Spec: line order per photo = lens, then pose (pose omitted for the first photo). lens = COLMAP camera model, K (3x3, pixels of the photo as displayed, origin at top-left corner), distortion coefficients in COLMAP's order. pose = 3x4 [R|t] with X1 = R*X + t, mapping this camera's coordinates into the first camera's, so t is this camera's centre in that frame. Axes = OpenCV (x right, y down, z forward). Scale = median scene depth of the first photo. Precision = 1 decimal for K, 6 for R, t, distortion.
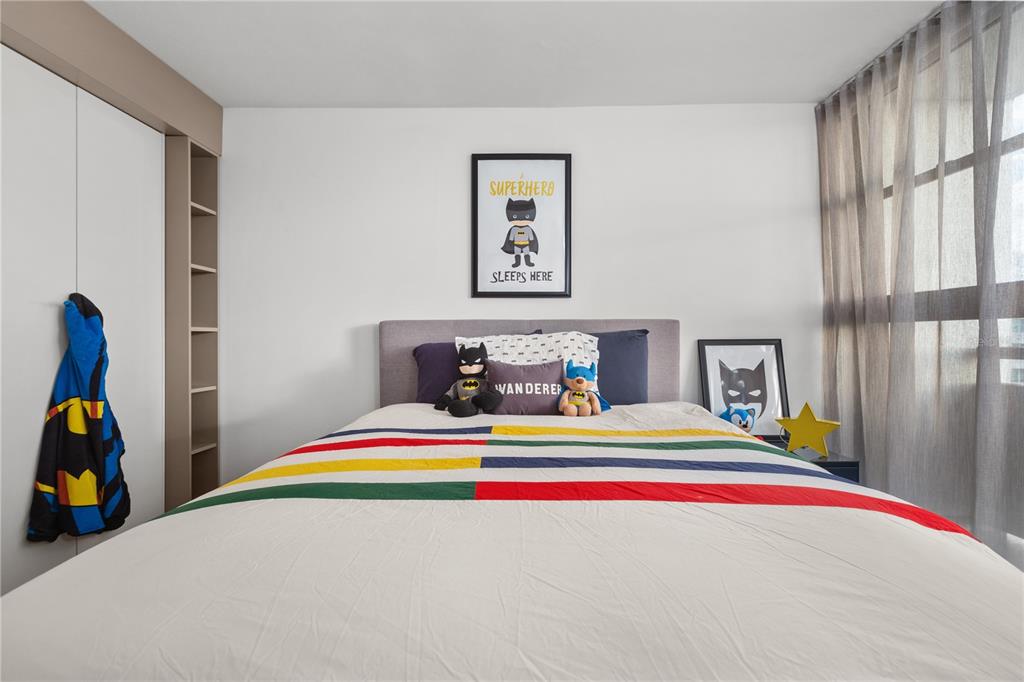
lens RADIAL K [[461.5, 0, 514.5], [0, 461.5, 337.9], [0, 0, 1]] dist [0.002448, -0.001436]
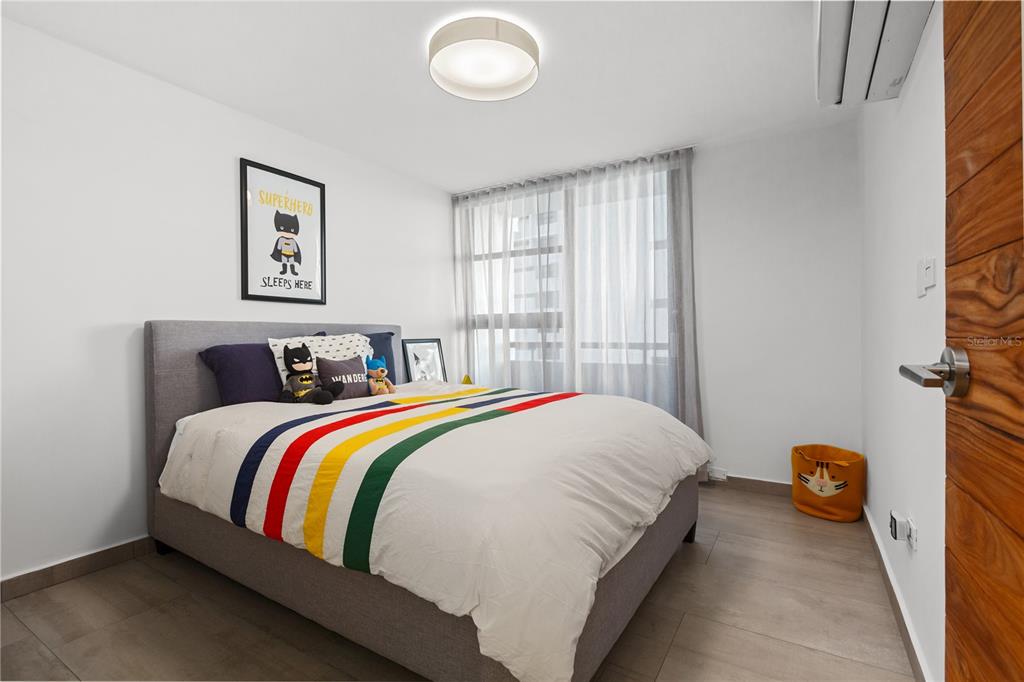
lens RADIAL K [[504.4, 0, 503.7], [0, 504.4, 339.7], [0, 0, 1]] dist [-0.004315, 0.000005]
pose [[0.510252, -0.008877, 0.859979, -0.759708], [0.008672, 0.999949, 0.005177, -0.000451], [-0.859981, 0.004817, 0.510303, -0.057200]]
